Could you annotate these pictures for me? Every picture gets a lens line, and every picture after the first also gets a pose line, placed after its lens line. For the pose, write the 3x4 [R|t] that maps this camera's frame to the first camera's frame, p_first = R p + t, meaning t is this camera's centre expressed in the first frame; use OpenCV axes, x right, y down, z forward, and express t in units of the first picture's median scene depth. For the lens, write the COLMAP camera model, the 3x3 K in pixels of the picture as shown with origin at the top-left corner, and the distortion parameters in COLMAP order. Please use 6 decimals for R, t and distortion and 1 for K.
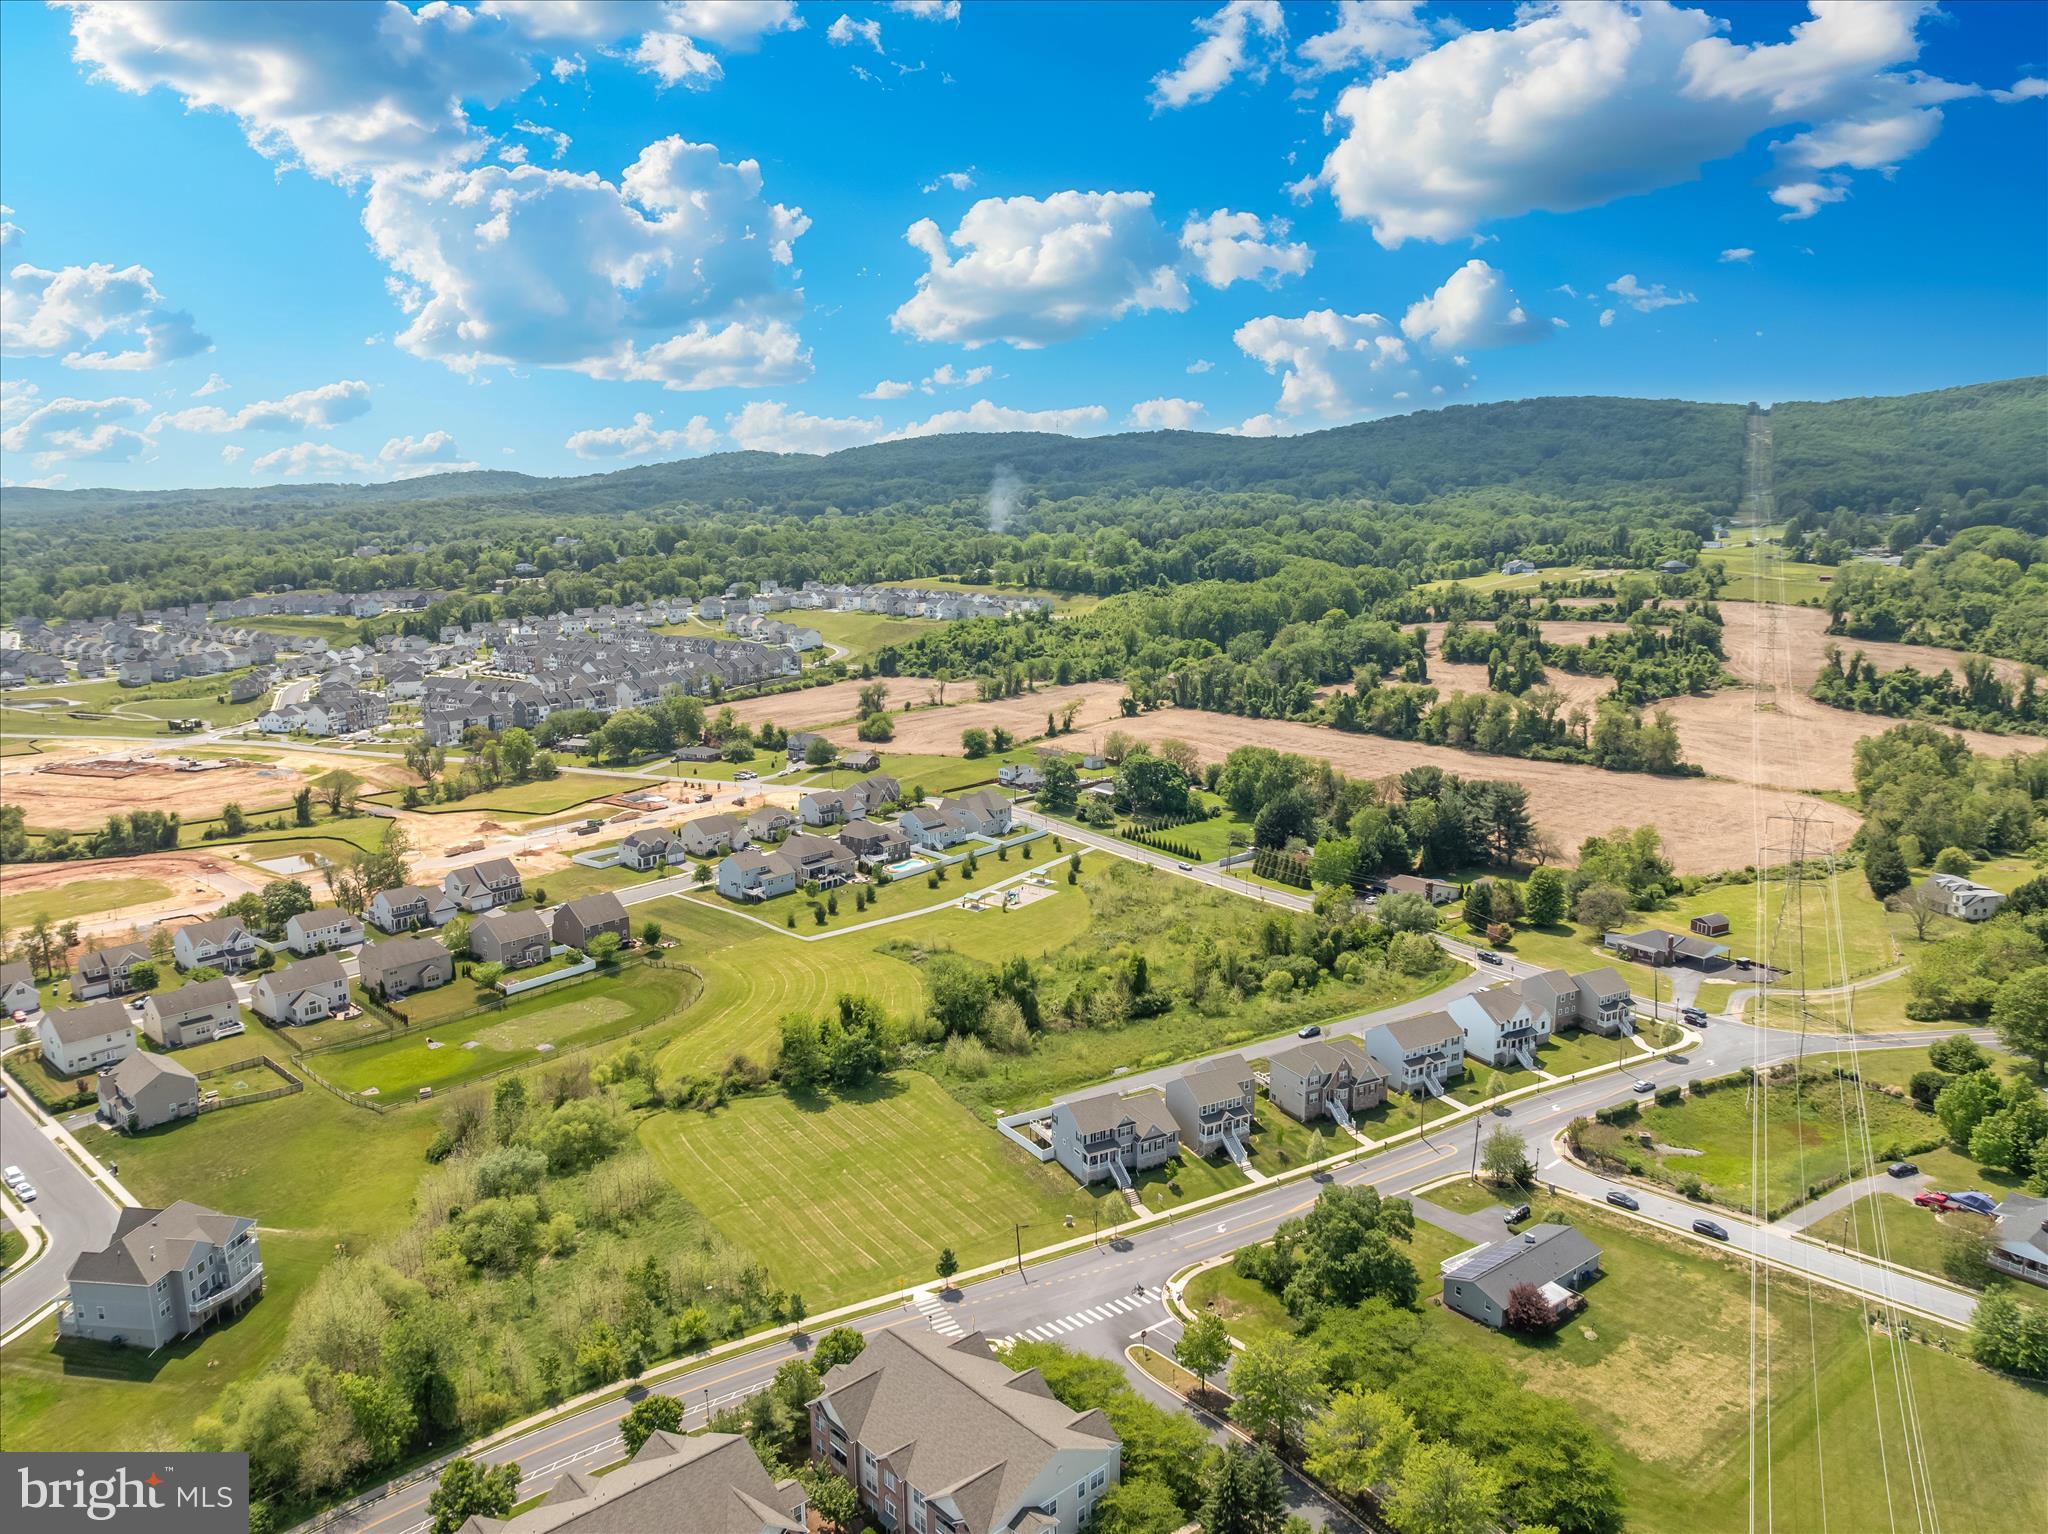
lens RADIAL K [[1440.3, 0, 1030.6], [0, 1440.3, 767.7], [0, 0, 1]] dist [-0.033910, -0.002725]
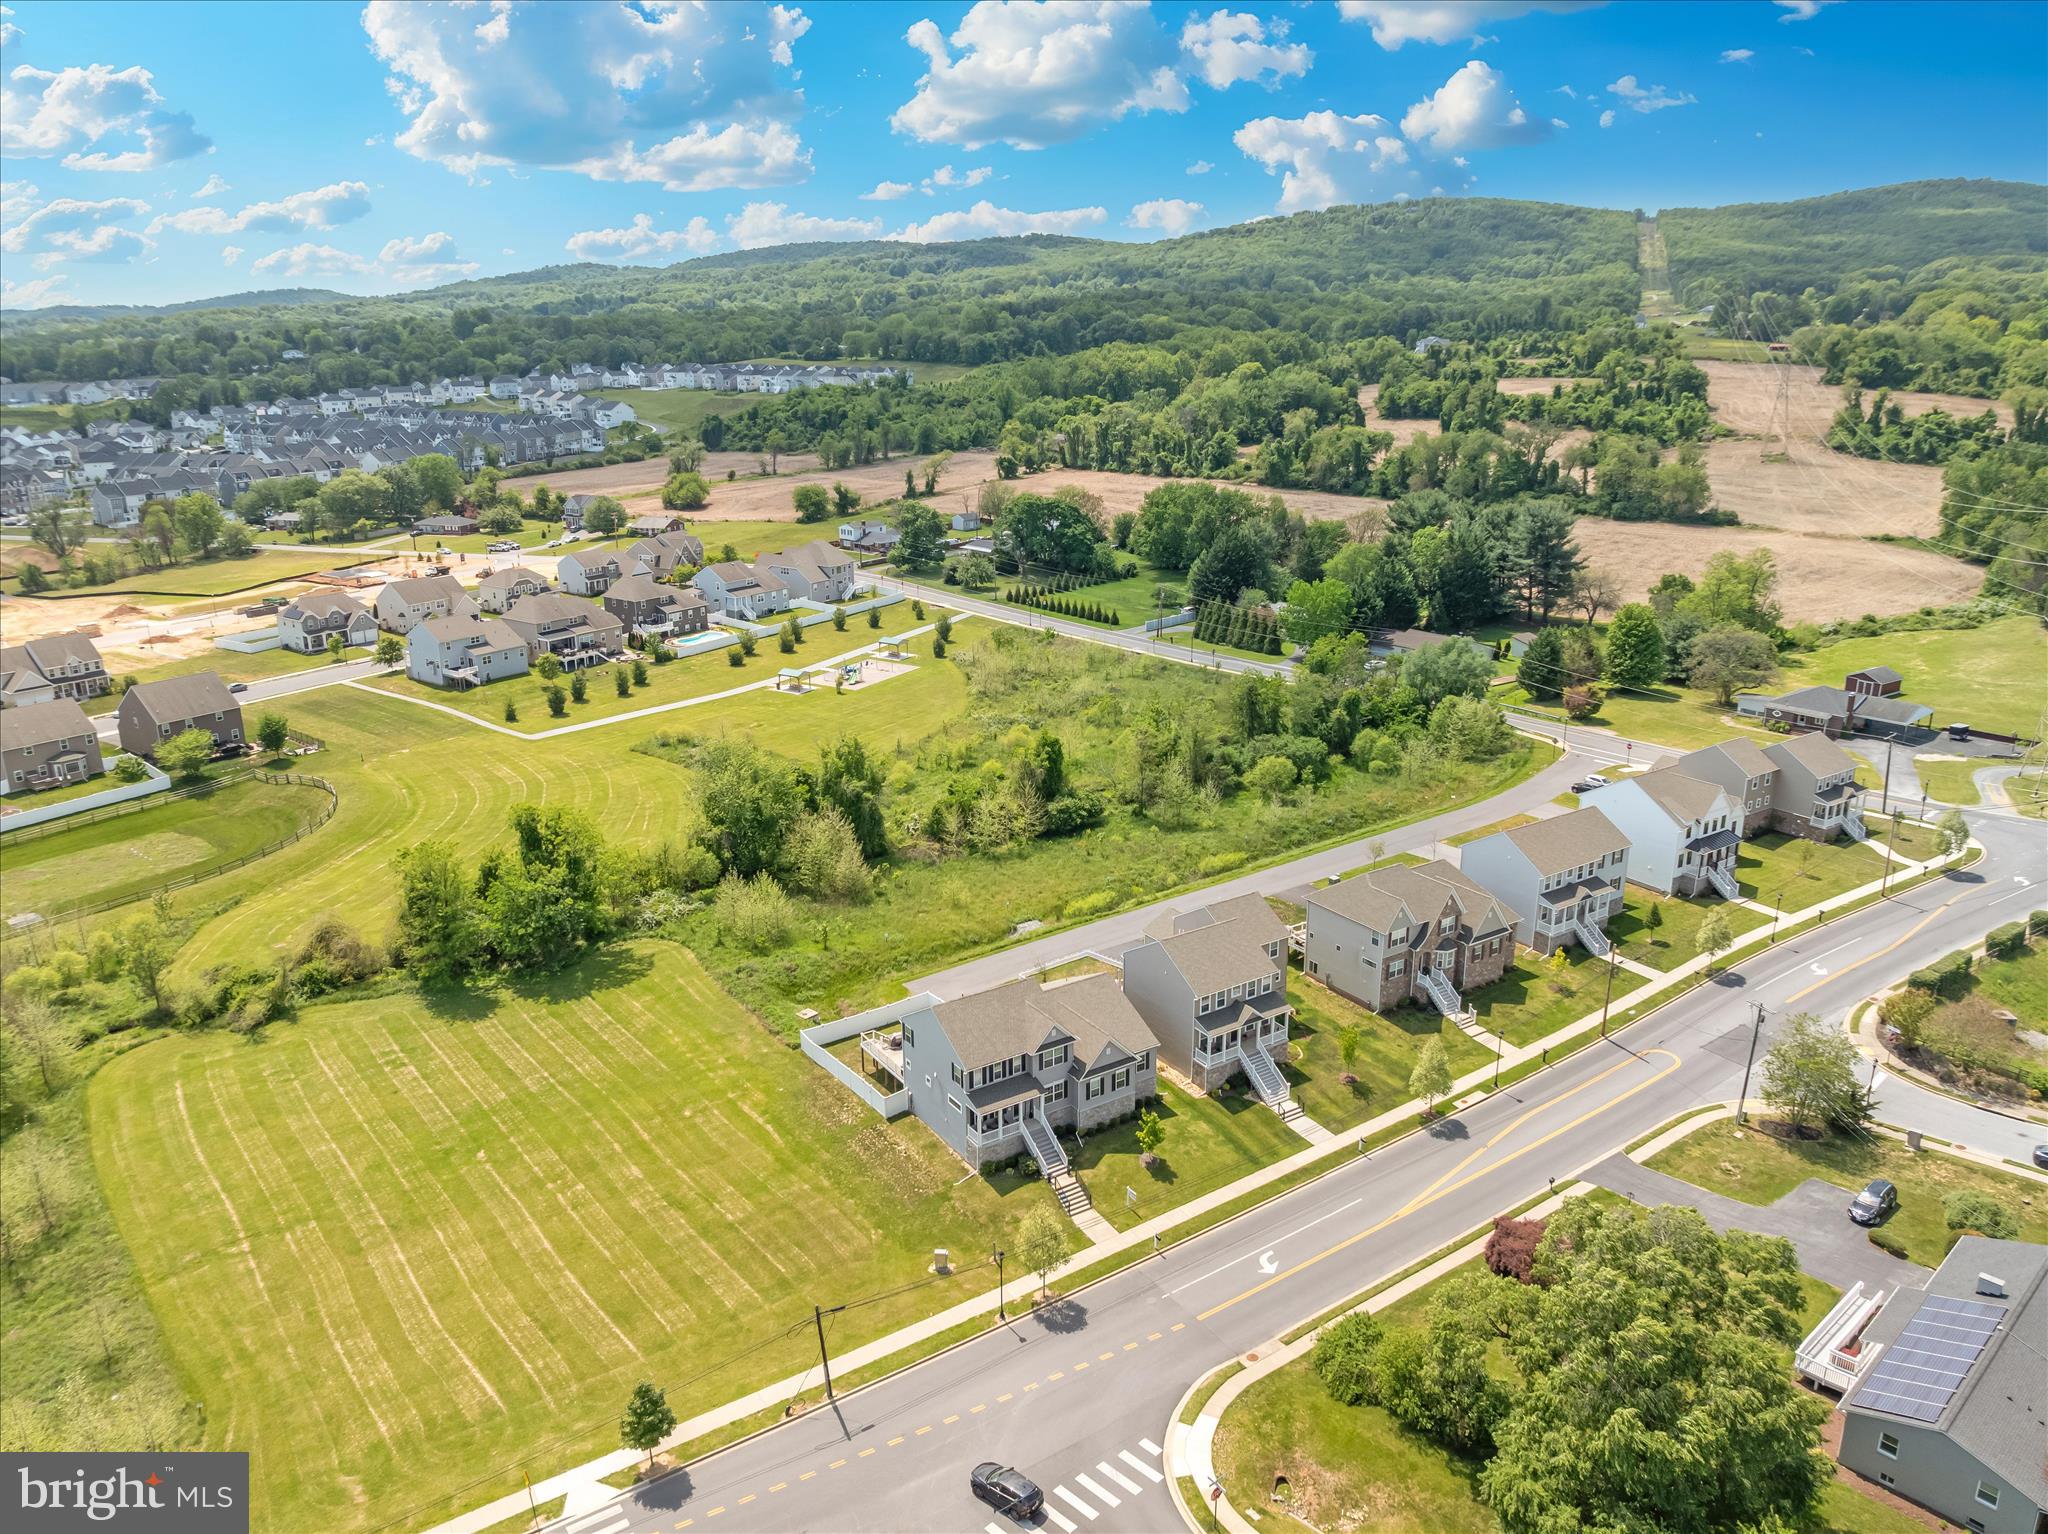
lens RADIAL K [[1440.3, 0, 1027.8], [0, 1440.3, 769.3], [0, 0, 1]] dist [-0.033910, -0.002725]
pose [[0.995960, -0.025800, 0.086007, 0.012878], [0.016142, 0.993672, 0.111154, 0.072998], [-0.088330, -0.109316, 0.990075, 0.378295]]
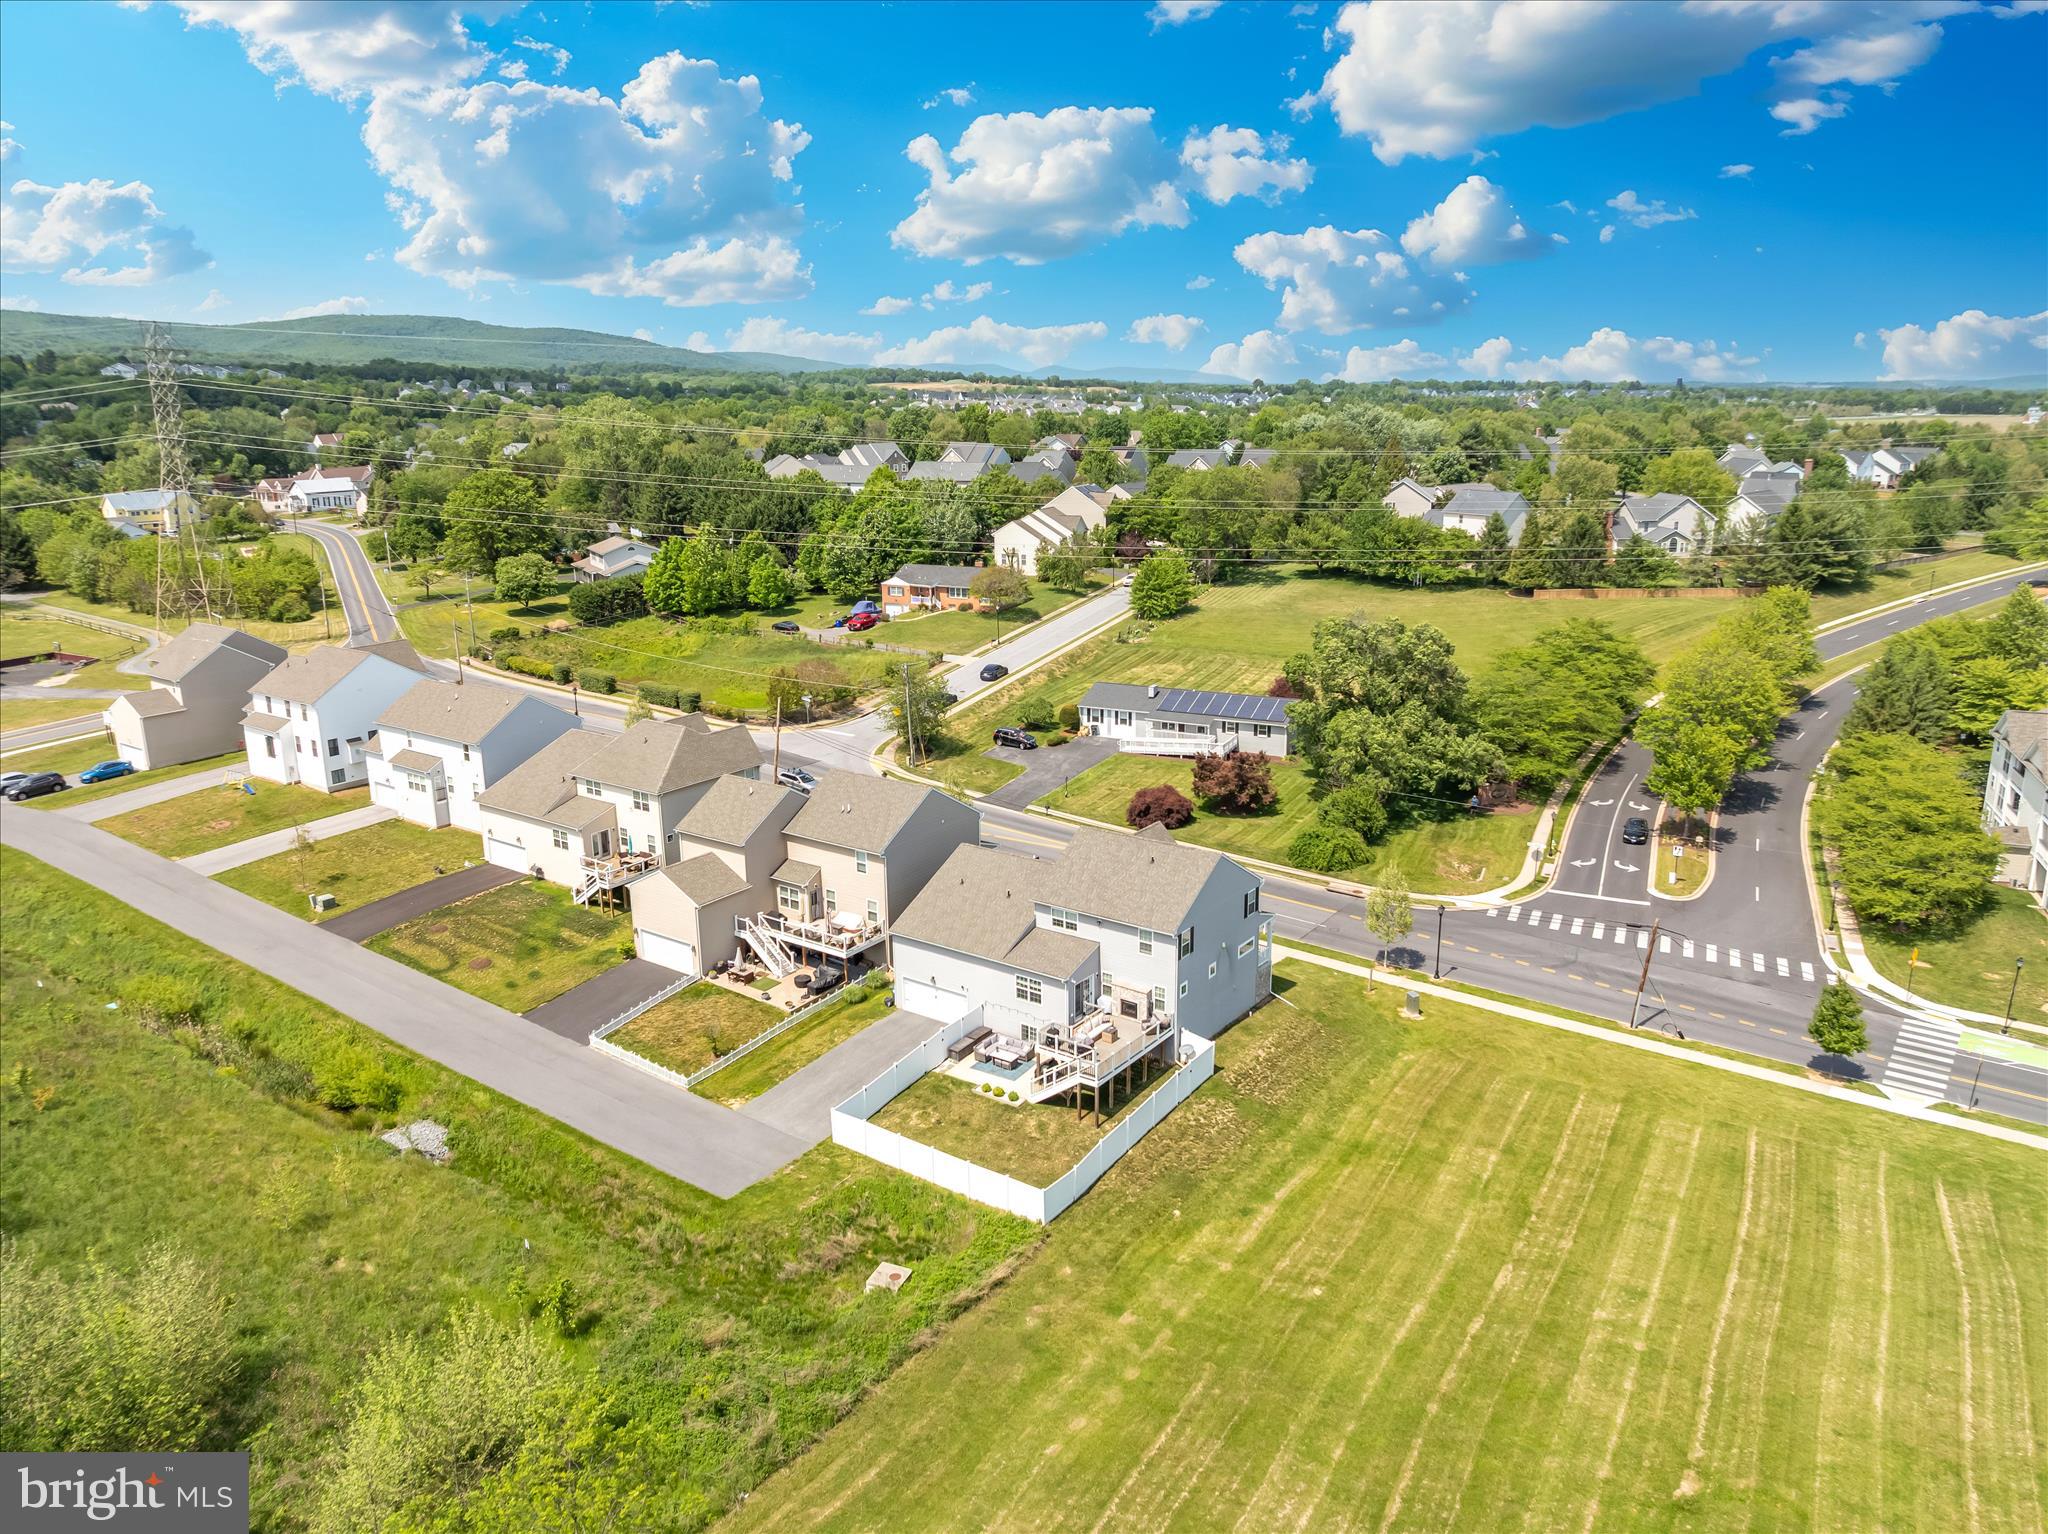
lens RADIAL K [[1440.3, 0, 1030.2], [0, 1440.3, 761.6], [0, 0, 1]] dist [-0.033910, -0.002725]
pose [[-0.440003, -0.216265, 0.871566, -0.184765], [0.183026, 0.928597, 0.322815, 0.064698], [-0.879147, 0.301558, -0.369003, 0.834752]]
